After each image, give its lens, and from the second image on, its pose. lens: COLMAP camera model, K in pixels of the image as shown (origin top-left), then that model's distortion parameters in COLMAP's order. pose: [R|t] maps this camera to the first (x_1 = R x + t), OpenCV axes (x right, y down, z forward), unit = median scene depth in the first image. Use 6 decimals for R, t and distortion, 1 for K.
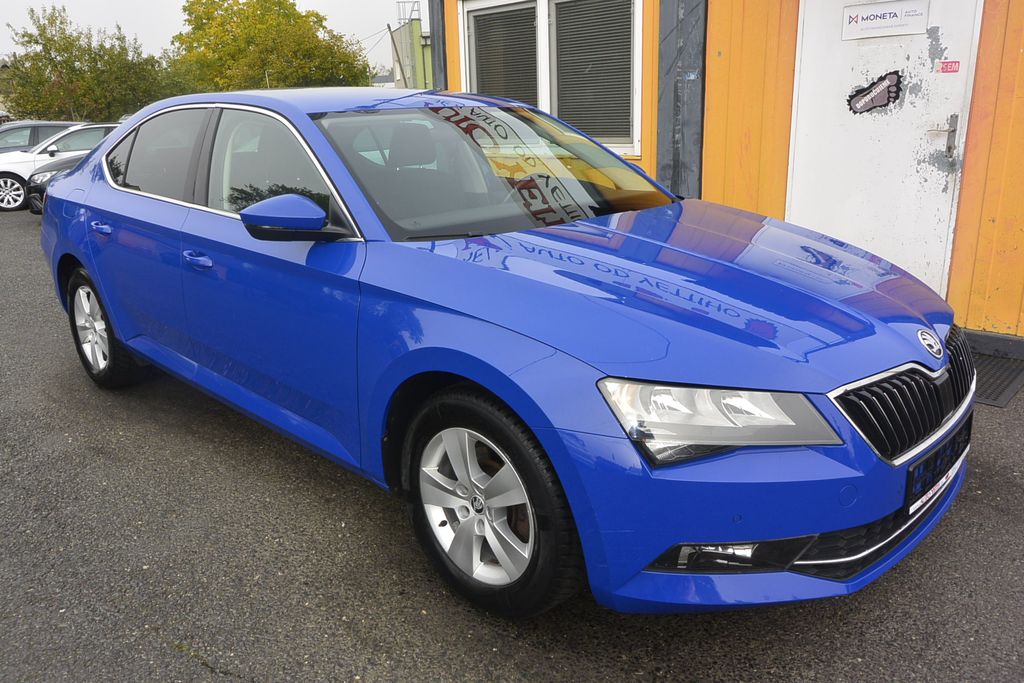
lens RADIAL K [[783.0, 0, 506.6], [0, 783.0, 336.8], [0, 0, 1]] dist [-0.002757, 0.010712]
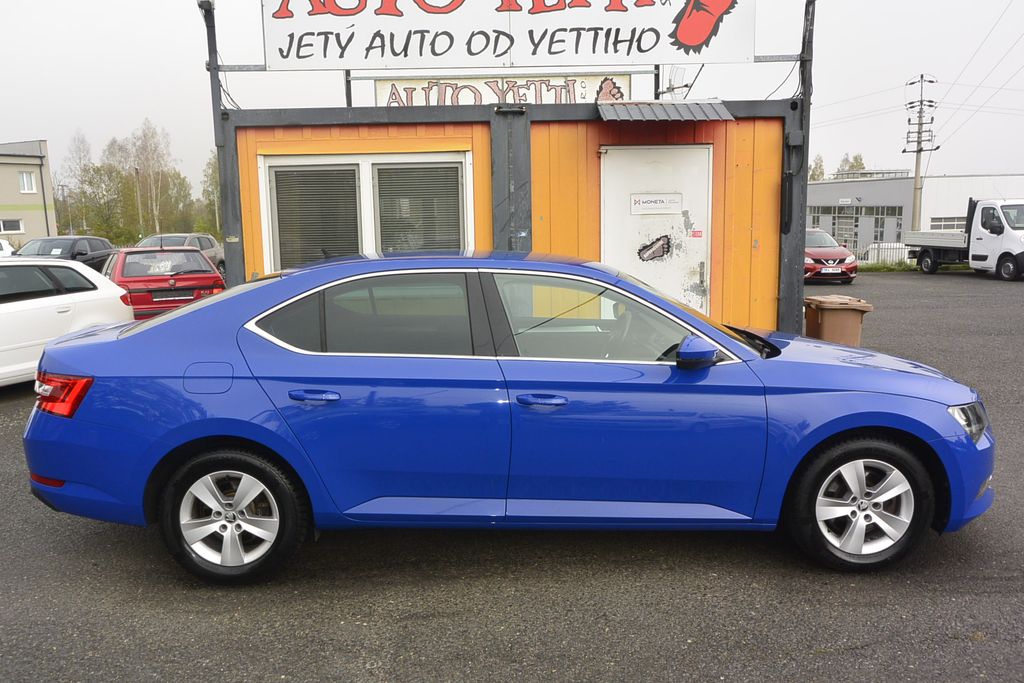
lens RADIAL K [[787.9, 0, 506.8], [0, 787.9, 330.5], [0, 0, 1]] dist [0.003614, 0.012881]
pose [[0.709794, -0.078711, 0.699998, -0.852445], [0.192287, 0.977647, -0.085047, -0.076158], [-0.677657, 0.194966, 0.709063, 0.123768]]
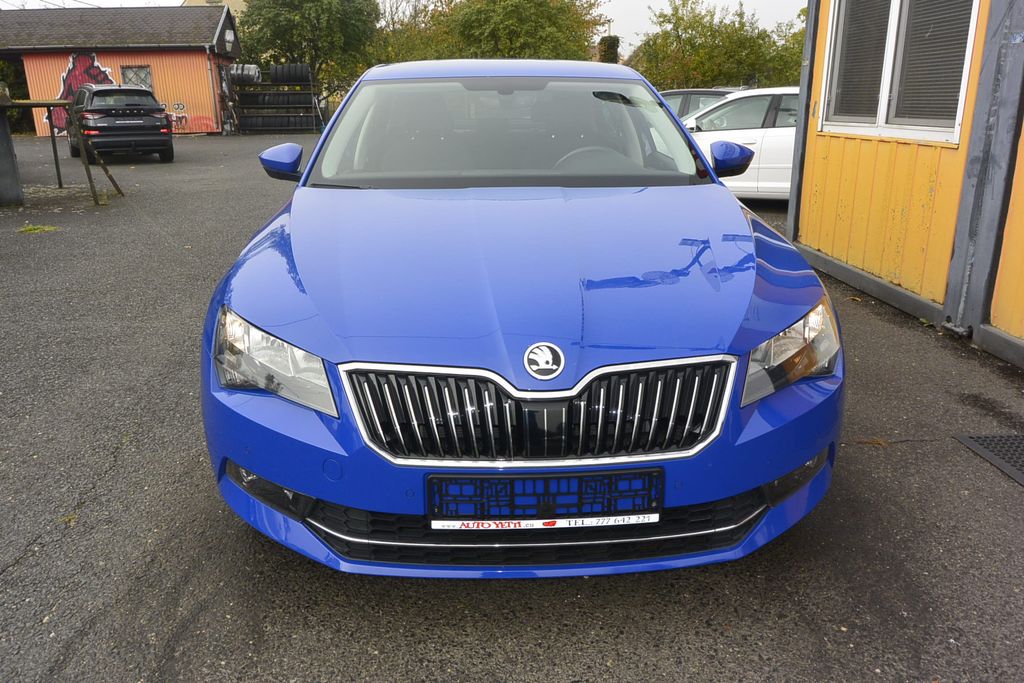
lens RADIAL K [[797.6, 0, 506.9], [0, 797.6, 325.7], [0, 0, 1]] dist [0.005656, 0.005264]
pose [[0.726959, 0.209461, -0.653955, 0.511566], [-0.201841, 0.975451, 0.088062, -0.044700], [0.656347, 0.067977, 0.751391, 0.156714]]
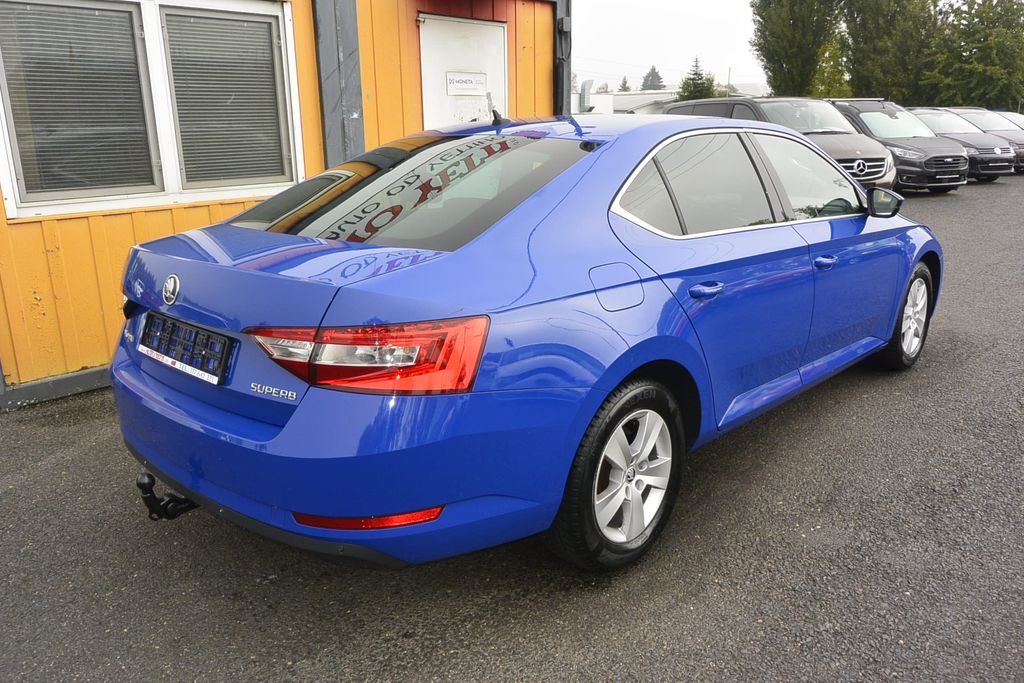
lens RADIAL K [[784.6, 0, 510.1], [0, 784.6, 326.3], [0, 0, 1]] dist [0.003044, 0.010959]
pose [[-0.019420, -0.221368, 0.974997, -1.050360], [0.295568, 0.930323, 0.217112, -0.272219], [-0.955124, 0.292394, 0.047362, 0.968910]]
